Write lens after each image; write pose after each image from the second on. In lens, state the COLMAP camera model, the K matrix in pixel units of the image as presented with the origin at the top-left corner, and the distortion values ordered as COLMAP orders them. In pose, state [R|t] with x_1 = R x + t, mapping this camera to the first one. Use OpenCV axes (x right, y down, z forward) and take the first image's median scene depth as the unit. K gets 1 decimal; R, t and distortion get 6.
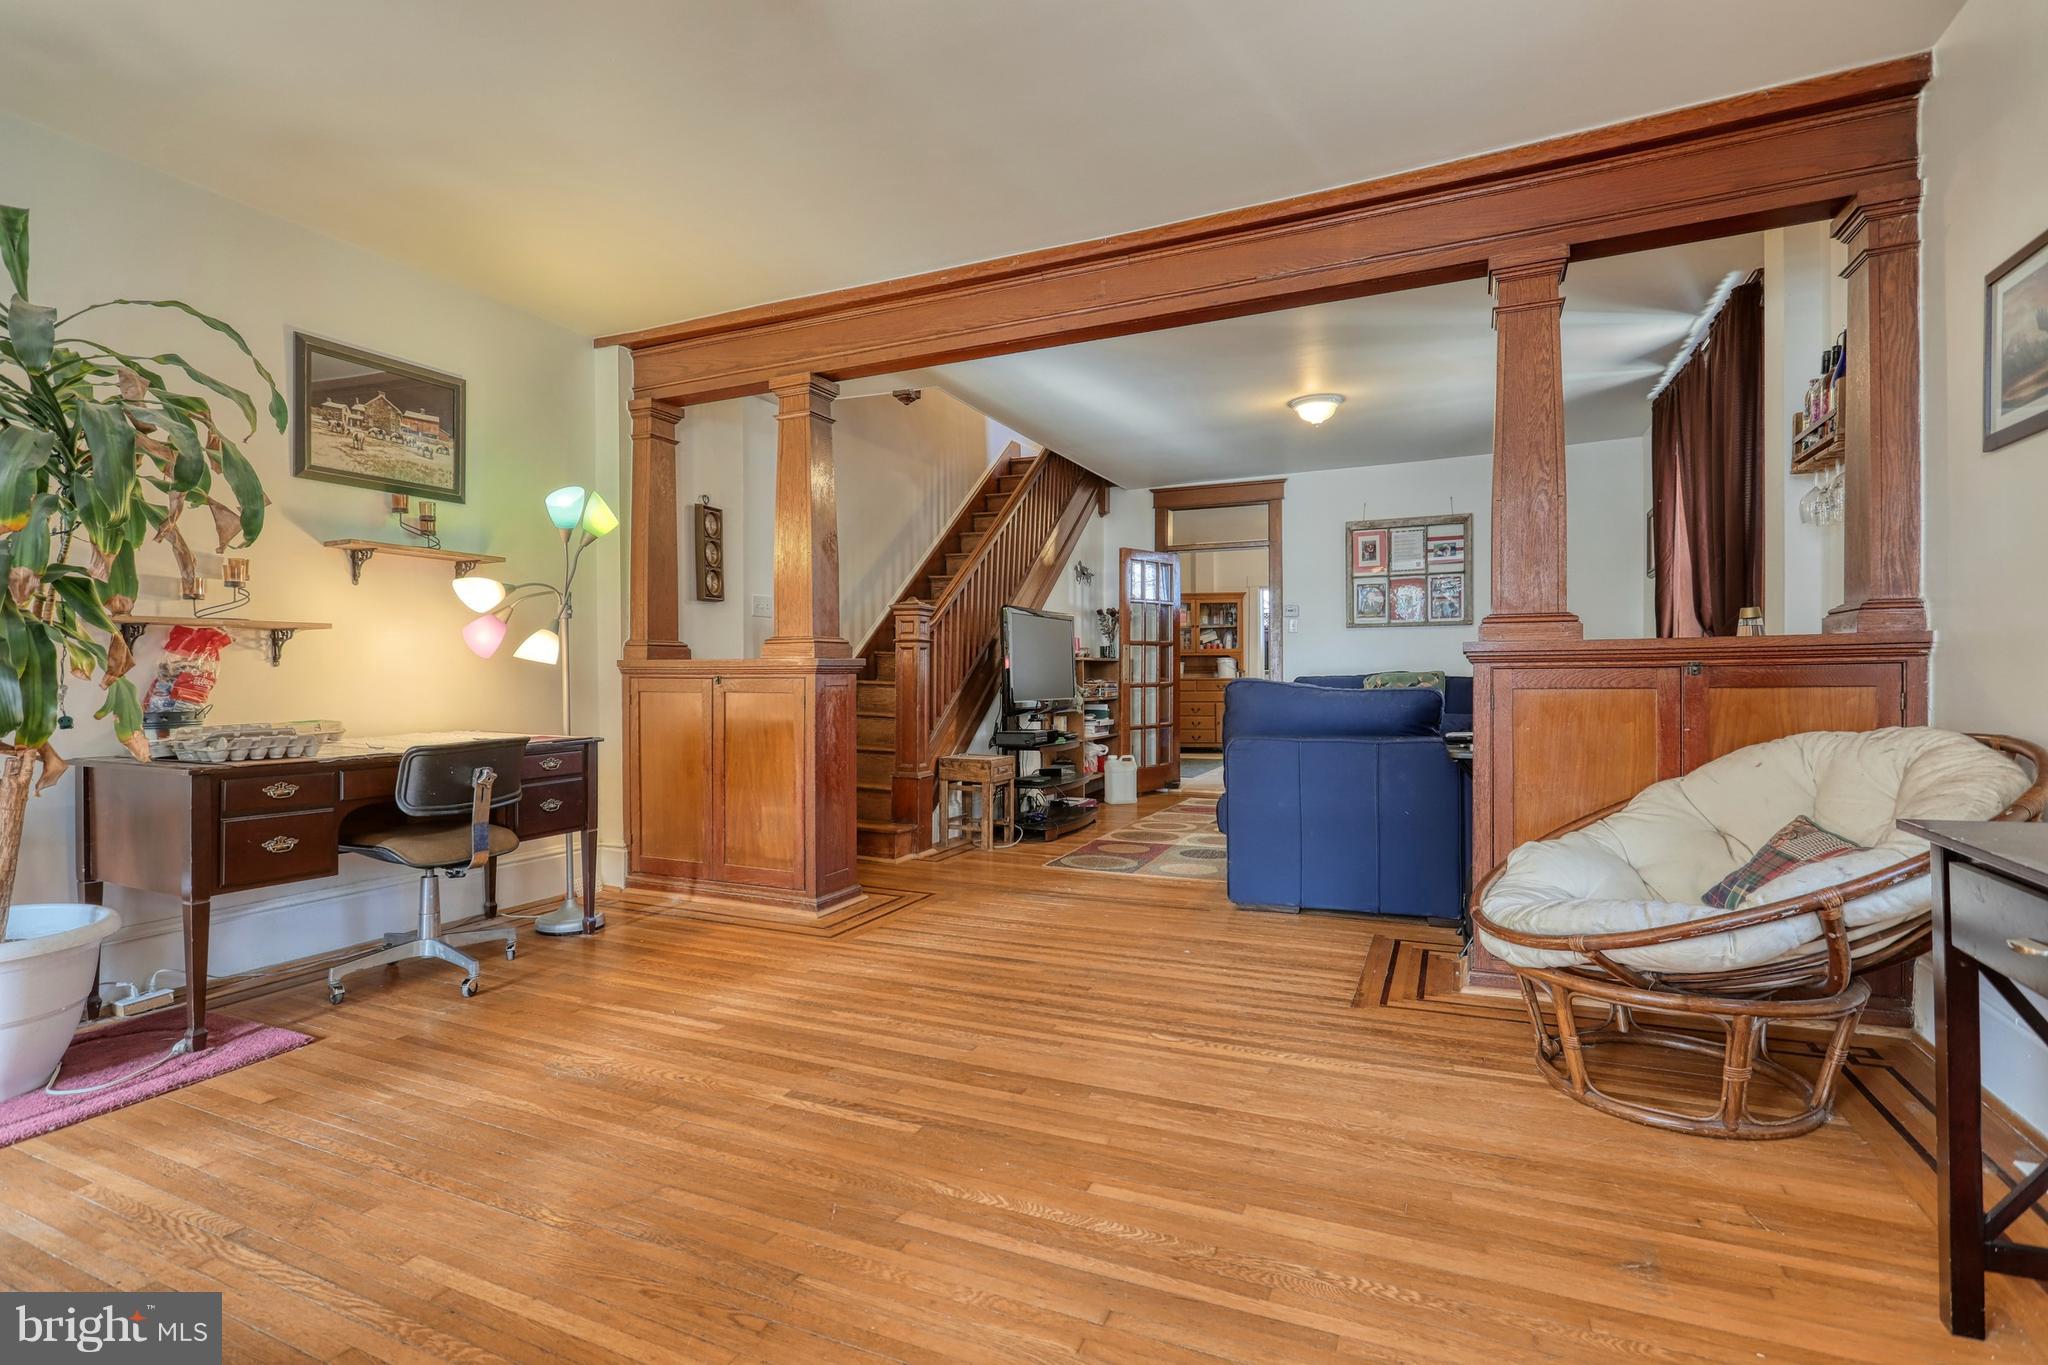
lens RADIAL K [[982.4, 0, 1018.4], [0, 982.4, 676.8], [0, 0, 1]] dist [-0.001220, 0.000086]
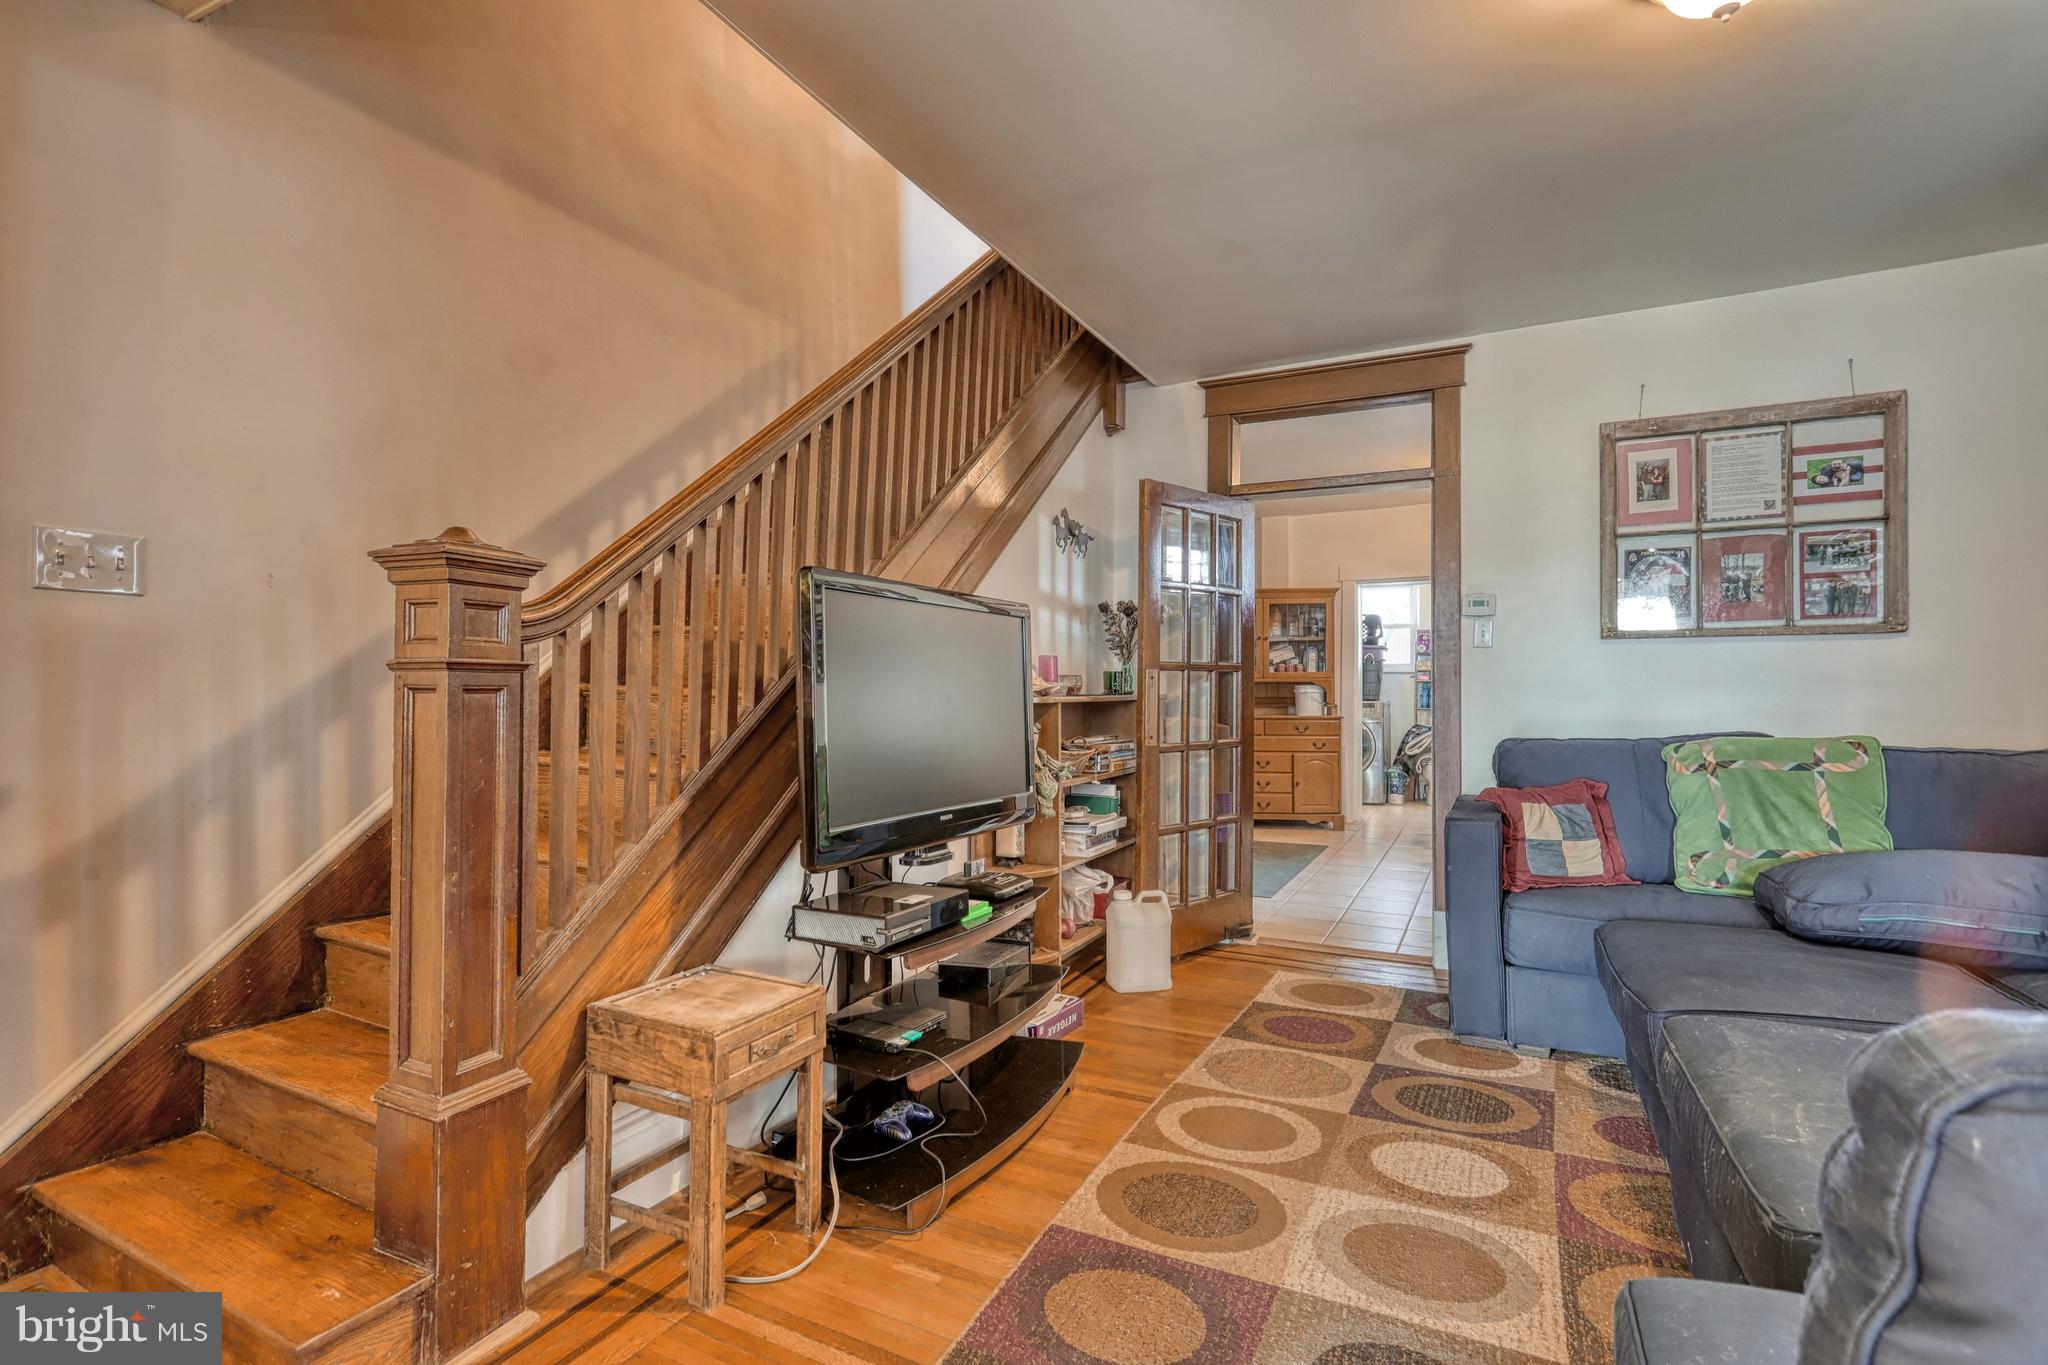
lens RADIAL K [[982.4, 0, 1021.5], [0, 982.4, 683.6], [0, 0, 1]] dist [-0.001220, 0.000086]
pose [[0.999344, 0.006308, -0.035649, 0.059642], [-0.006621, 0.999941, -0.008667, -0.020451], [0.035592, 0.008897, 0.999327, 0.482349]]
